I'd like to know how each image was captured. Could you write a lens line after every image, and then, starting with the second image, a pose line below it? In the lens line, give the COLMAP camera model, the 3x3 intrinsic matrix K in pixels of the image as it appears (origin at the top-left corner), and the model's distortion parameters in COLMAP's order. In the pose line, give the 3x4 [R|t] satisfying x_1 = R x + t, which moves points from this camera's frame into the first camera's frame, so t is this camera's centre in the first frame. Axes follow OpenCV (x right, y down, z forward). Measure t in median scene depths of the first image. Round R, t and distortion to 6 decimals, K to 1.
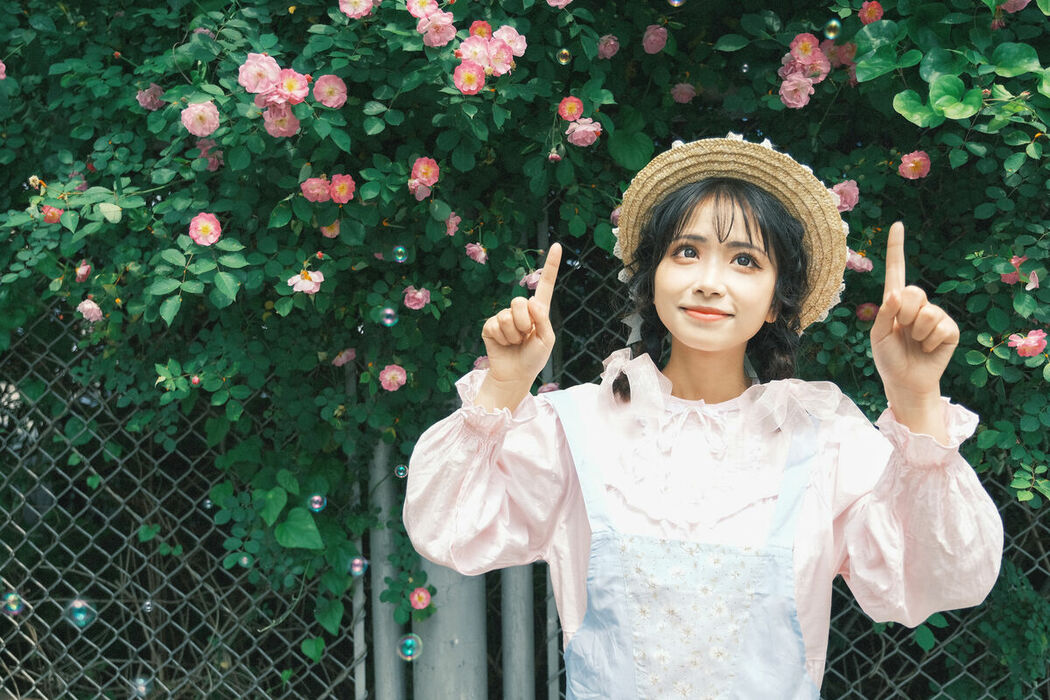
lens RADIAL K [[952.9, 0, 520.2], [0, 952.9, 351.9], [0, 0, 1]] dist [-0.011083, 0.000000]
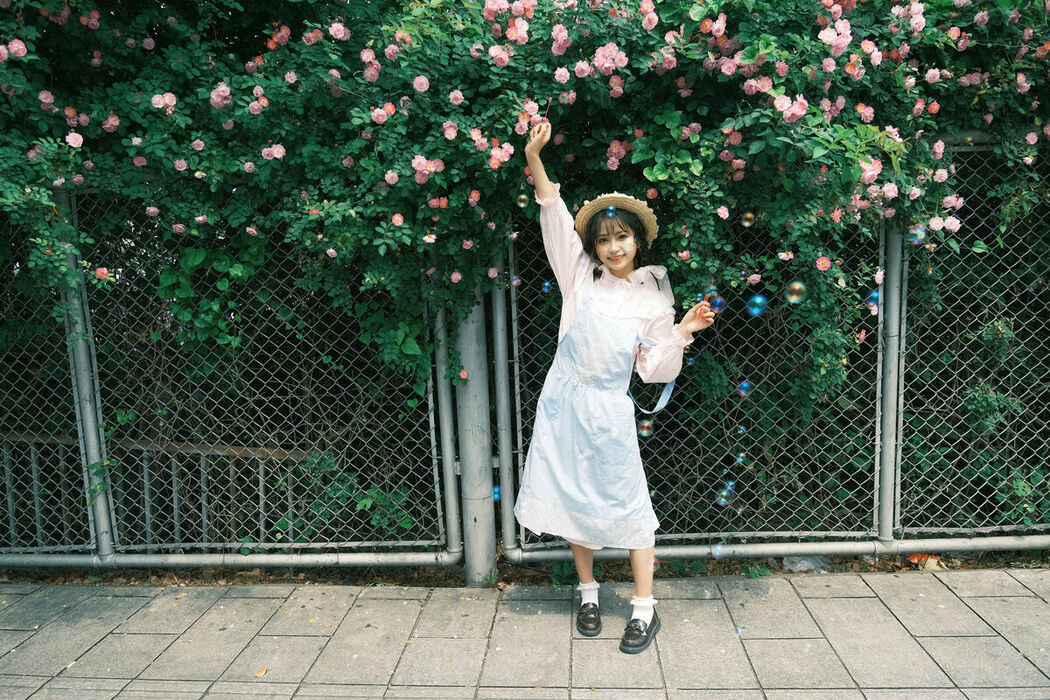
lens RADIAL K [[710.2, 0, 526.7], [0, 710.2, 356.5], [0, 0, 1]] dist [-0.056213, -0.000309]
pose [[0.993069, -0.037977, 0.111229, -0.186228], [0.027648, 0.995284, 0.092980, 0.073199], [-0.114236, -0.089260, 0.989436, -0.964139]]
